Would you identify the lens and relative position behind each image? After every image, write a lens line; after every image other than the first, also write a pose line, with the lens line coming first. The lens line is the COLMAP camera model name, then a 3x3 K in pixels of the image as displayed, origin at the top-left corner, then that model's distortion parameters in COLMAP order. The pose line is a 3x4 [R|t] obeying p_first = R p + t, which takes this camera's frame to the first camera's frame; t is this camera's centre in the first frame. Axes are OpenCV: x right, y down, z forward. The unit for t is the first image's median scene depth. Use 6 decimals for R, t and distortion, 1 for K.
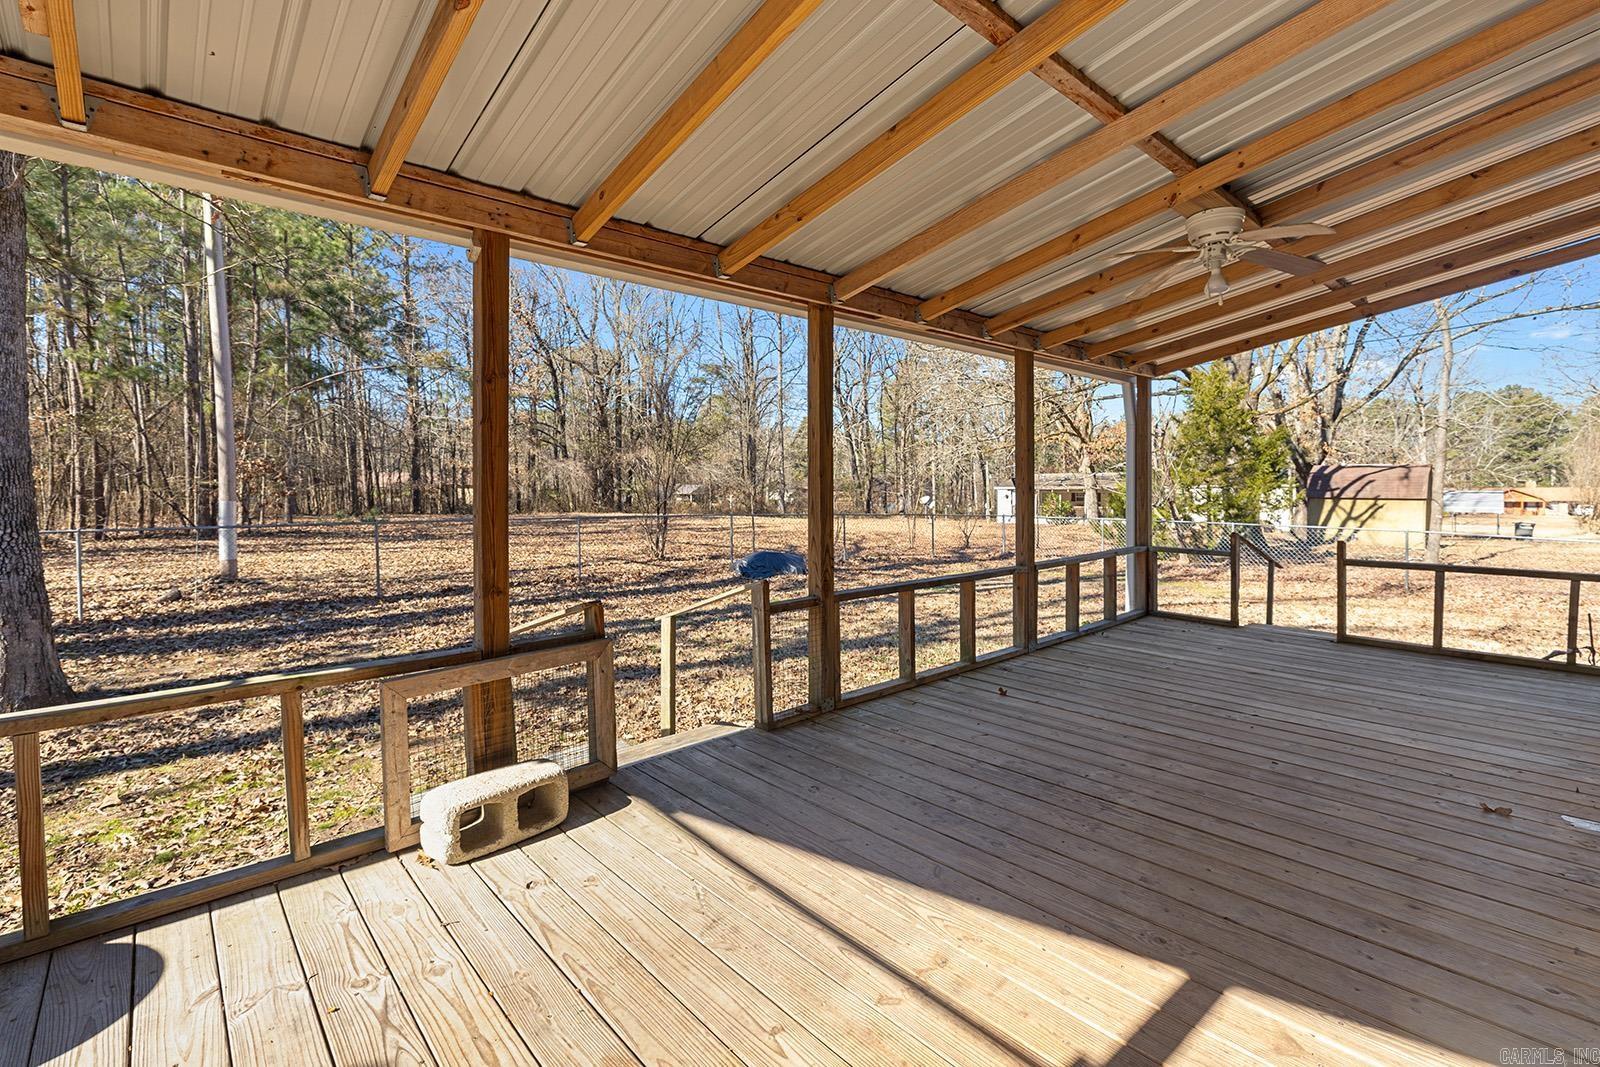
lens RADIAL K [[731.6, 0, 794.9], [0, 731.6, 498.0], [0, 0, 1]] dist [0.003691, -0.001245]
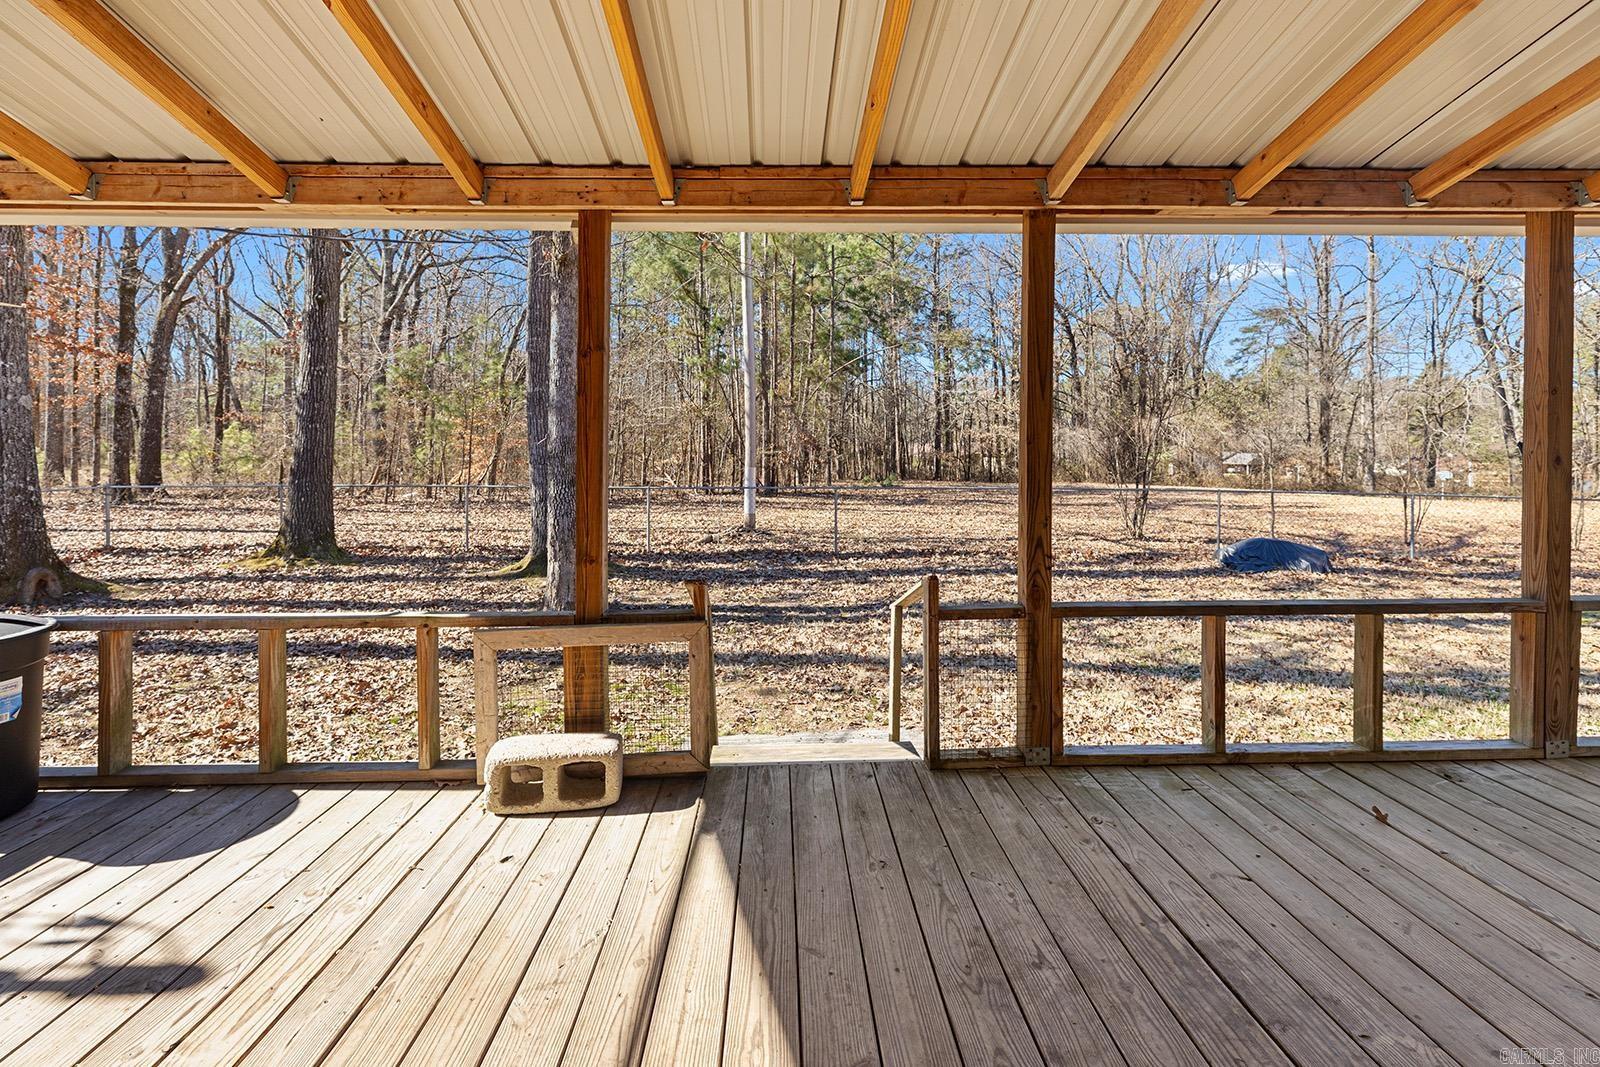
lens RADIAL K [[731.6, 0, 792.5], [0, 731.6, 461.7], [0, 0, 1]] dist [0.003691, -0.001245]
pose [[0.760397, 0.005325, -0.649437, 0.293815], [-0.009901, 0.999945, -0.003393, -0.005373], [0.649384, 0.009010, 0.760408, 0.250671]]
